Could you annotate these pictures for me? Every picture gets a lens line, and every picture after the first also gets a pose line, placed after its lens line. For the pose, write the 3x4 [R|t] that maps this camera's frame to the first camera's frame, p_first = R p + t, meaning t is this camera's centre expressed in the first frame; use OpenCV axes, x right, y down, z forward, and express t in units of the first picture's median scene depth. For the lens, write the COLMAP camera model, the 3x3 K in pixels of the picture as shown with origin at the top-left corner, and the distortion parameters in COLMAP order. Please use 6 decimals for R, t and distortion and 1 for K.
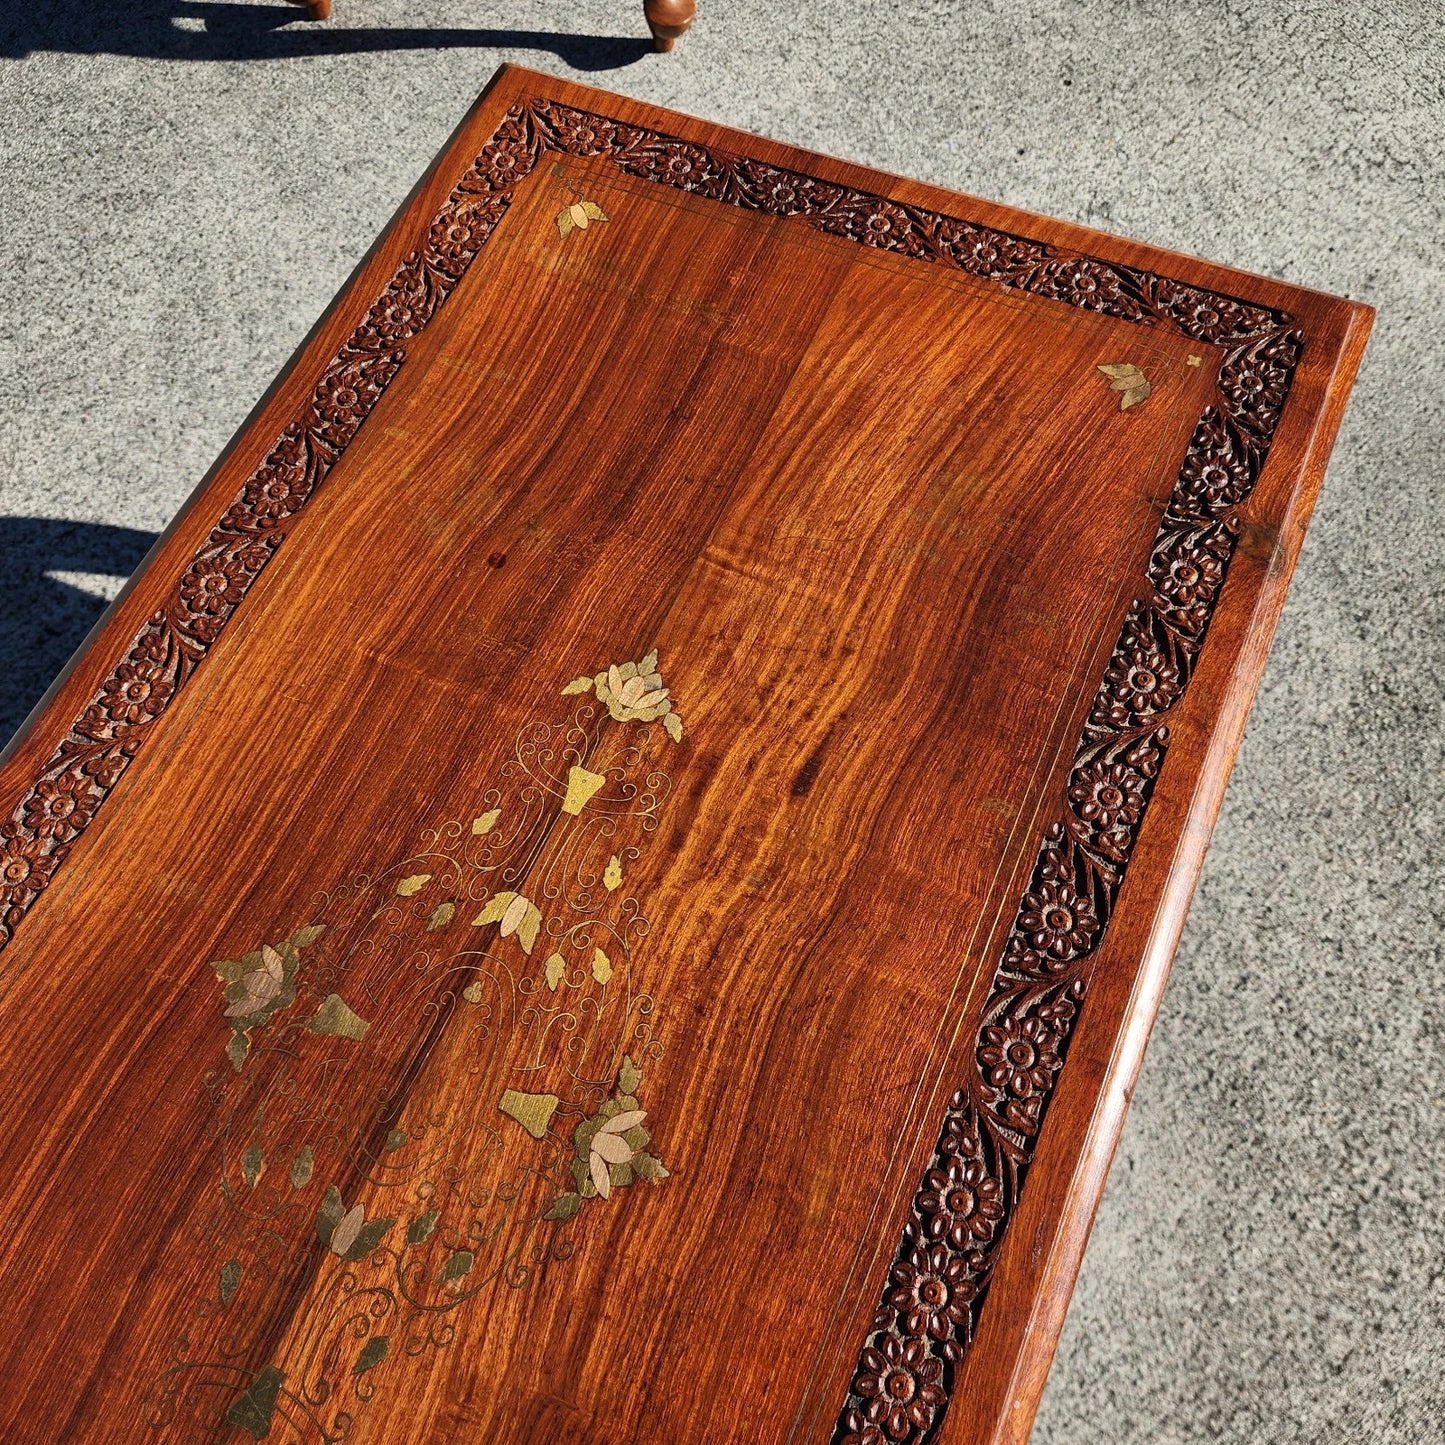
lens RADIAL K [[1243.4, 0, 720.2], [0, 1243.4, 714.4], [0, 0, 1]] dist [0.052236, -0.051501]
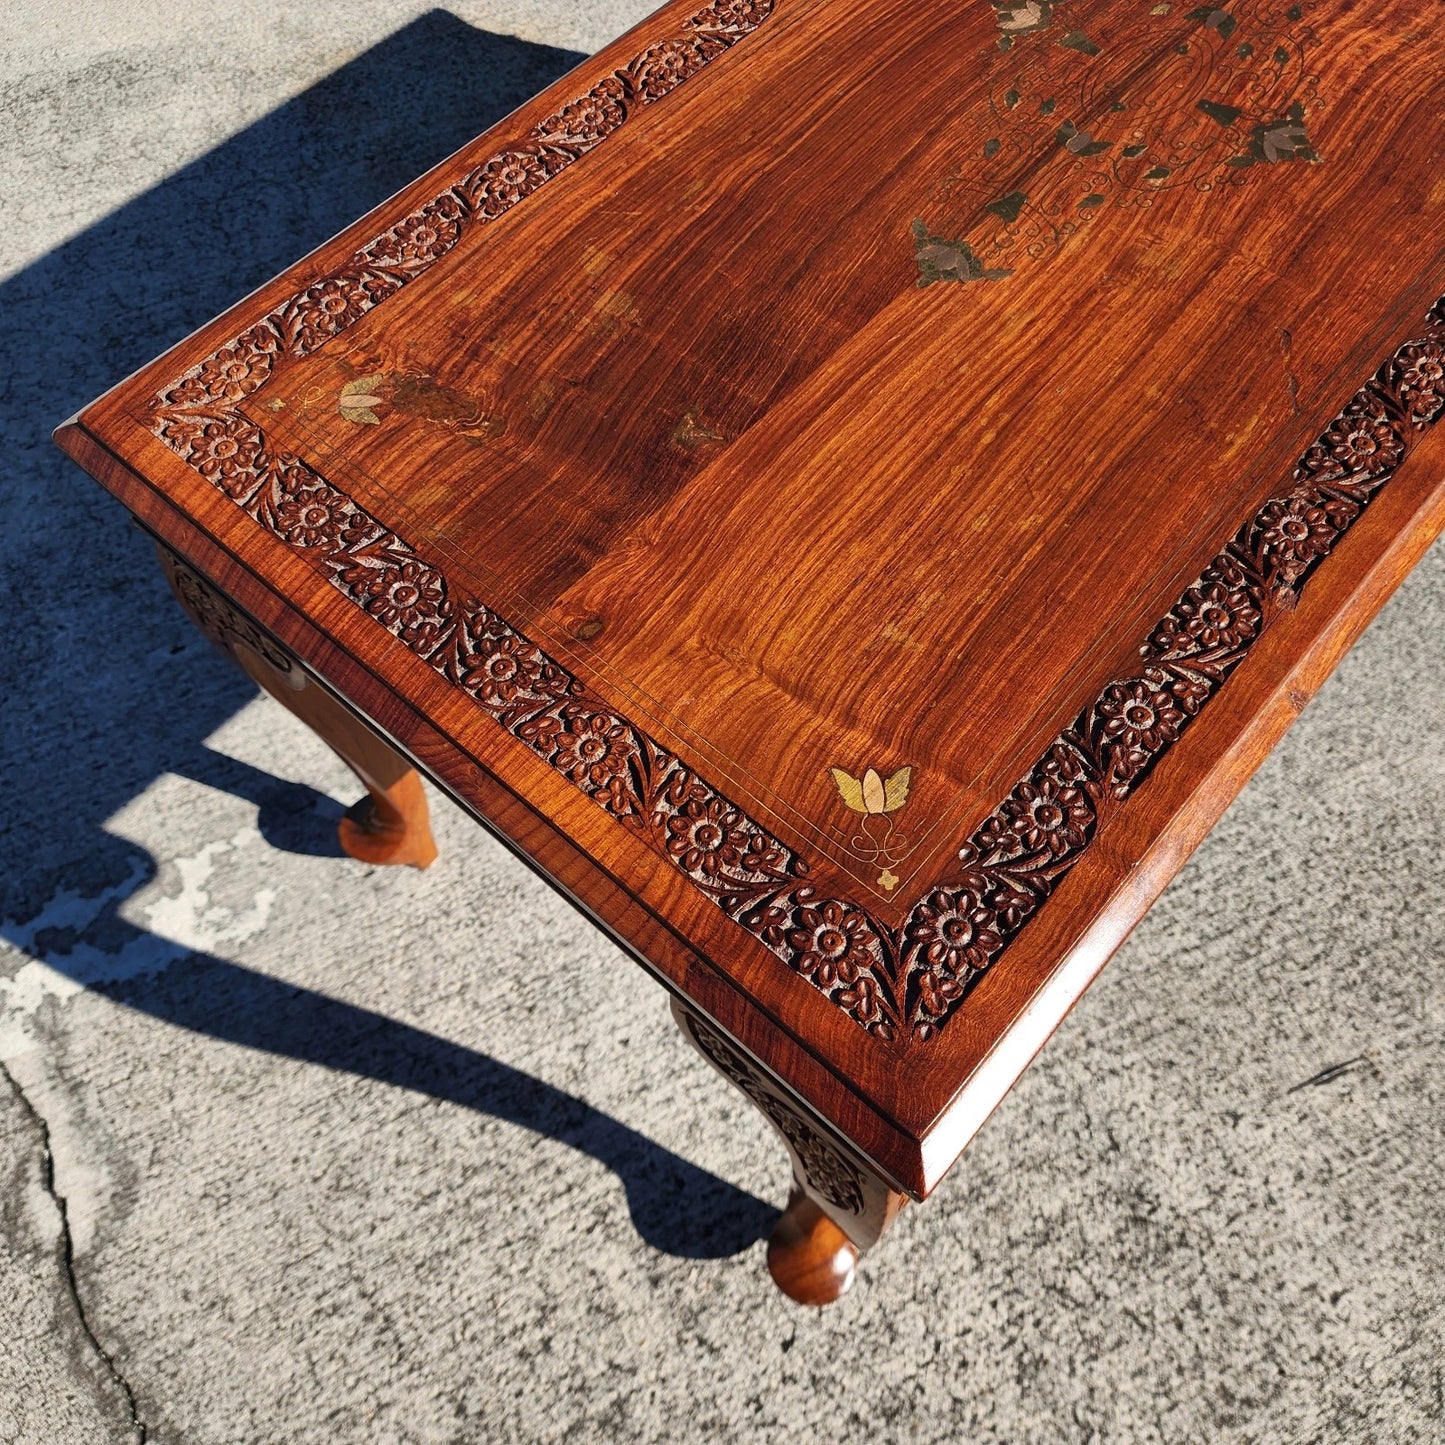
lens RADIAL K [[1243.4, 0, 718.8], [0, 1243.4, 711.6], [0, 0, 1]] dist [0.052236, -0.051501]
pose [[0.952676, 0.277077, -0.125046, -0.244758], [-0.283313, 0.958395, -0.034830, 0.874198], [0.110193, 0.068609, 0.991539, -0.272198]]
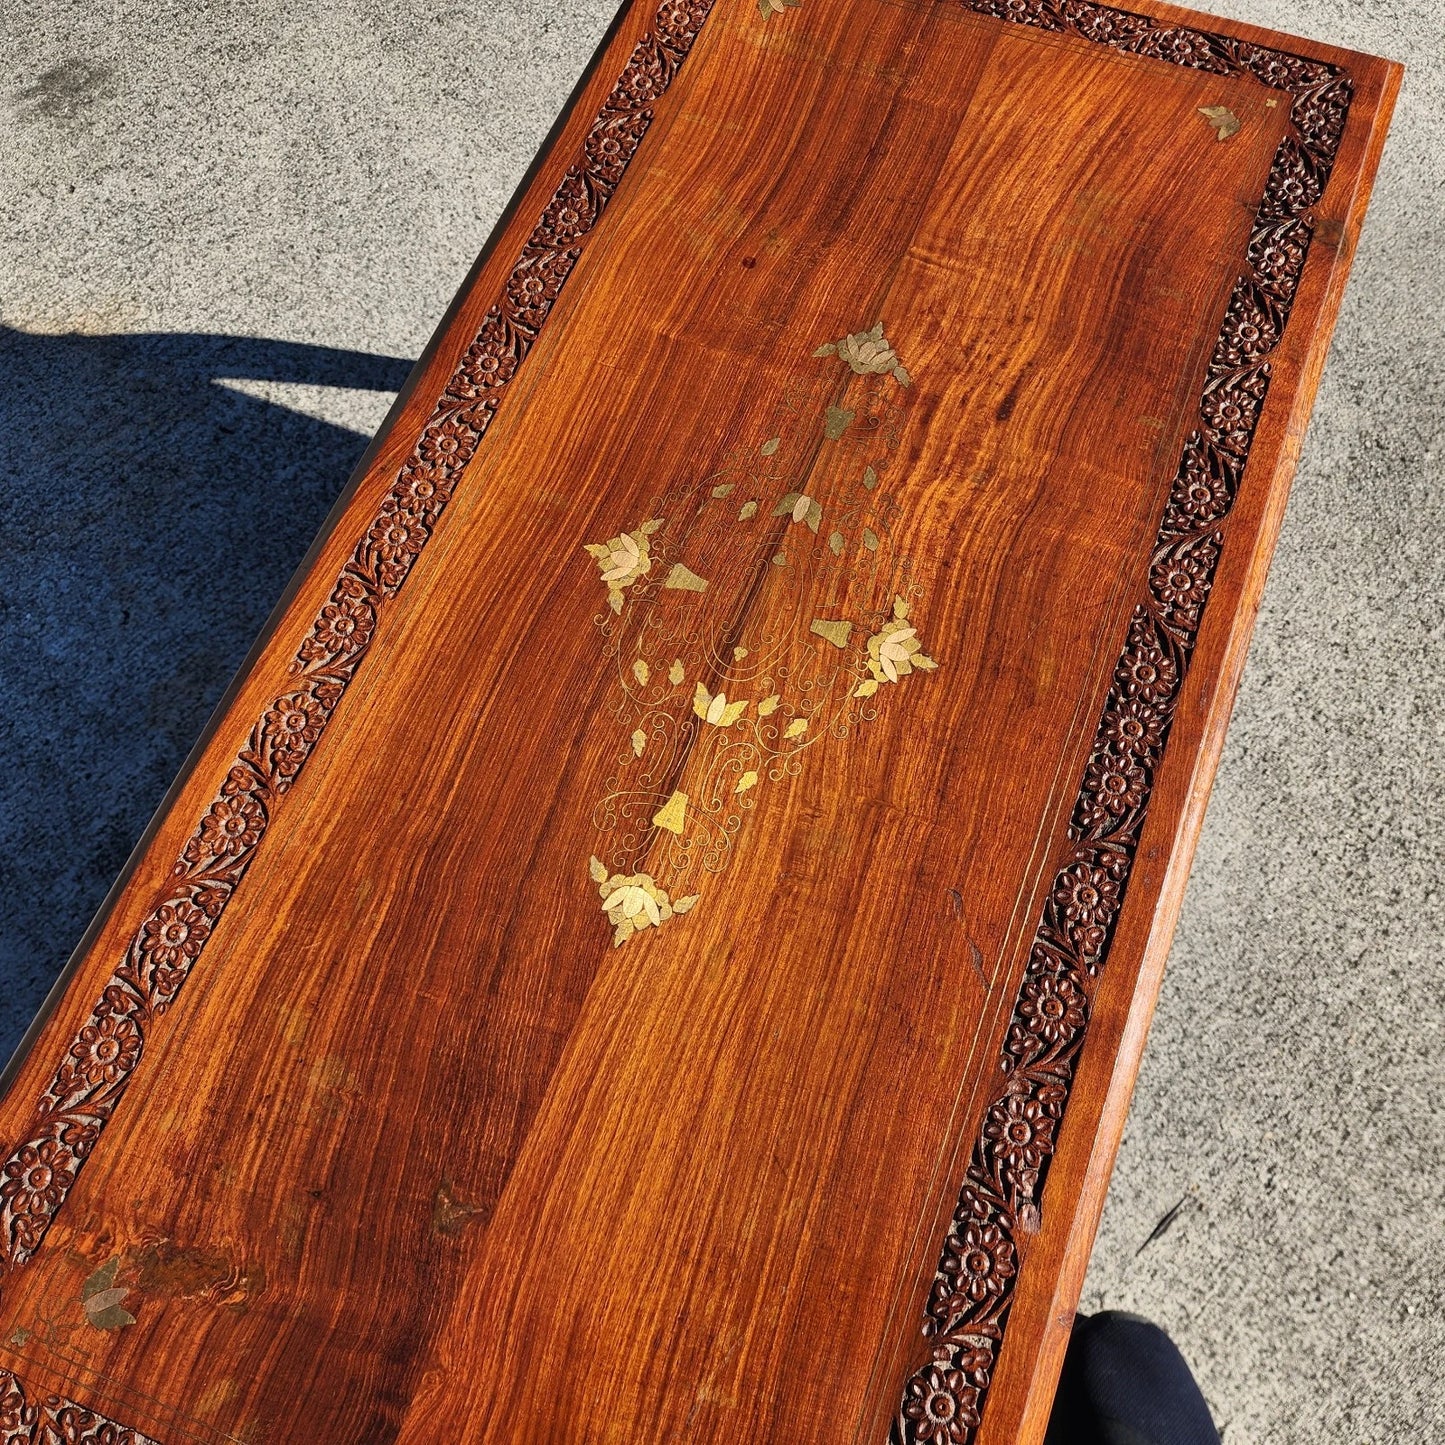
lens RADIAL K [[1243.4, 0, 712.7], [0, 1243.4, 695.2], [0, 0, 1]] dist [0.052236, -0.051501]
pose [[0.998683, -0.032258, 0.039888, -0.265754], [0.030430, 0.998495, 0.045627, 0.247699], [-0.041300, -0.044353, 0.998162, -0.295757]]
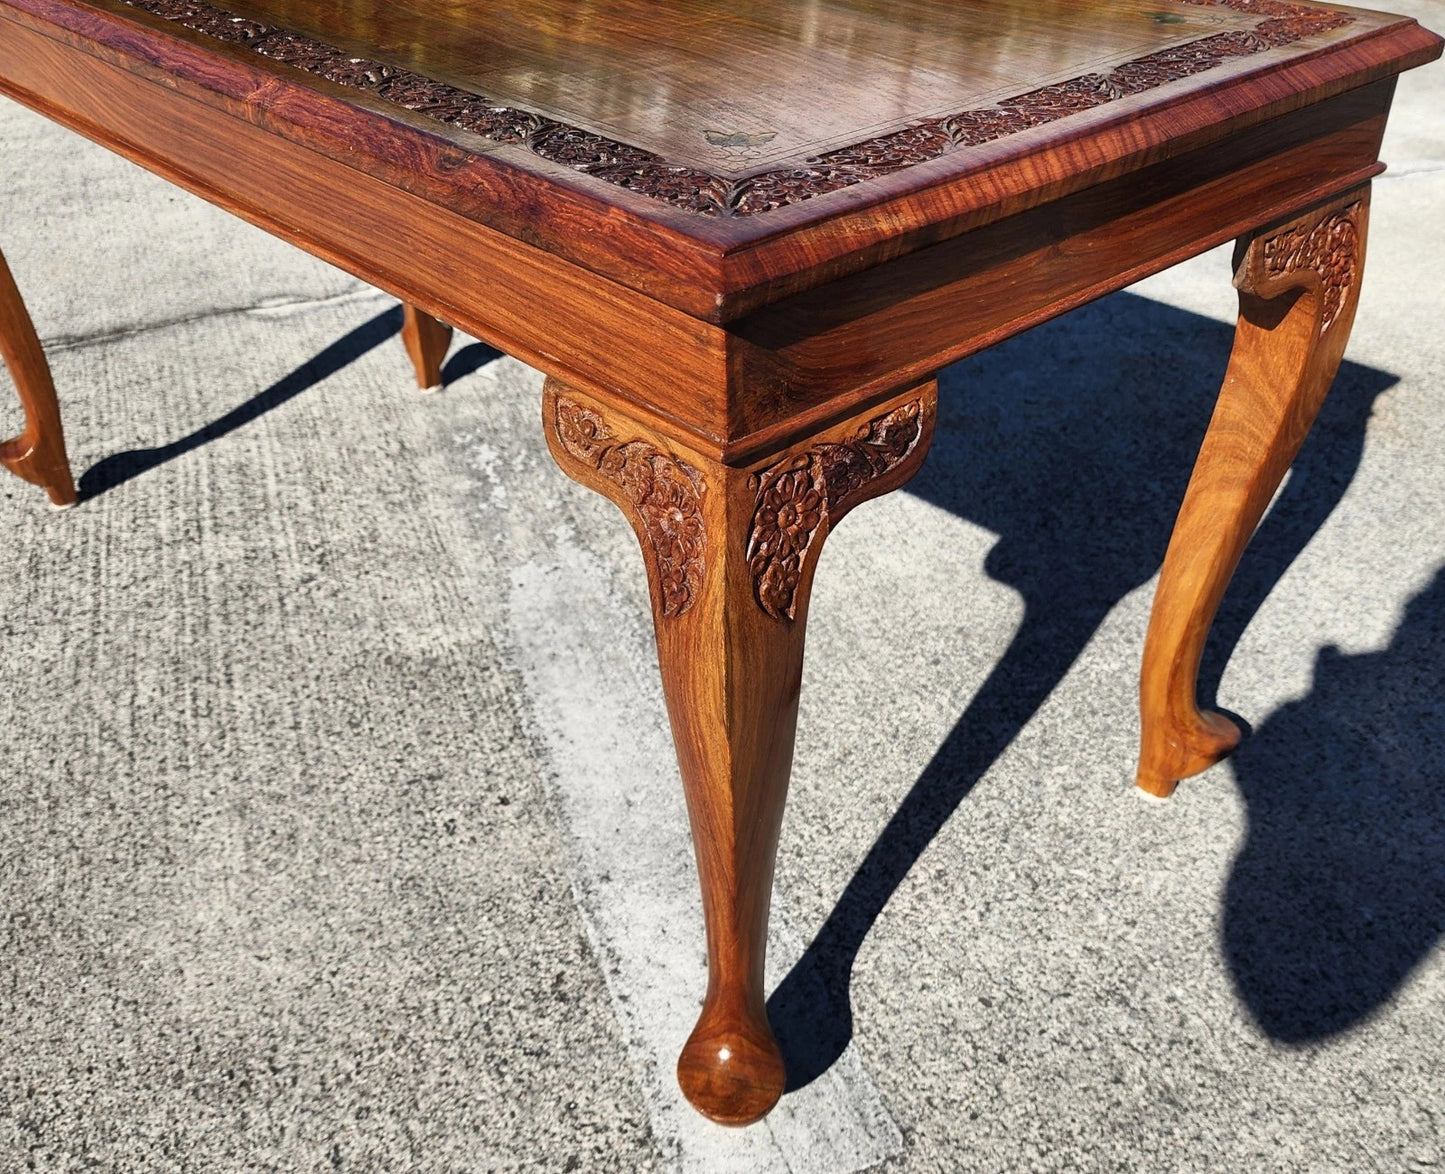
lens RADIAL K [[1521.6, 0, 714.9], [0, 1521.6, 586.9], [0, 0, 1]] dist [0.014166, 0.000000]
pose [[-0.406569, 0.512850, -0.756100, 1.281813], [-0.823287, 0.153148, 0.546575, -0.750802], [0.396106, 0.844707, 0.359957, 0.801263]]
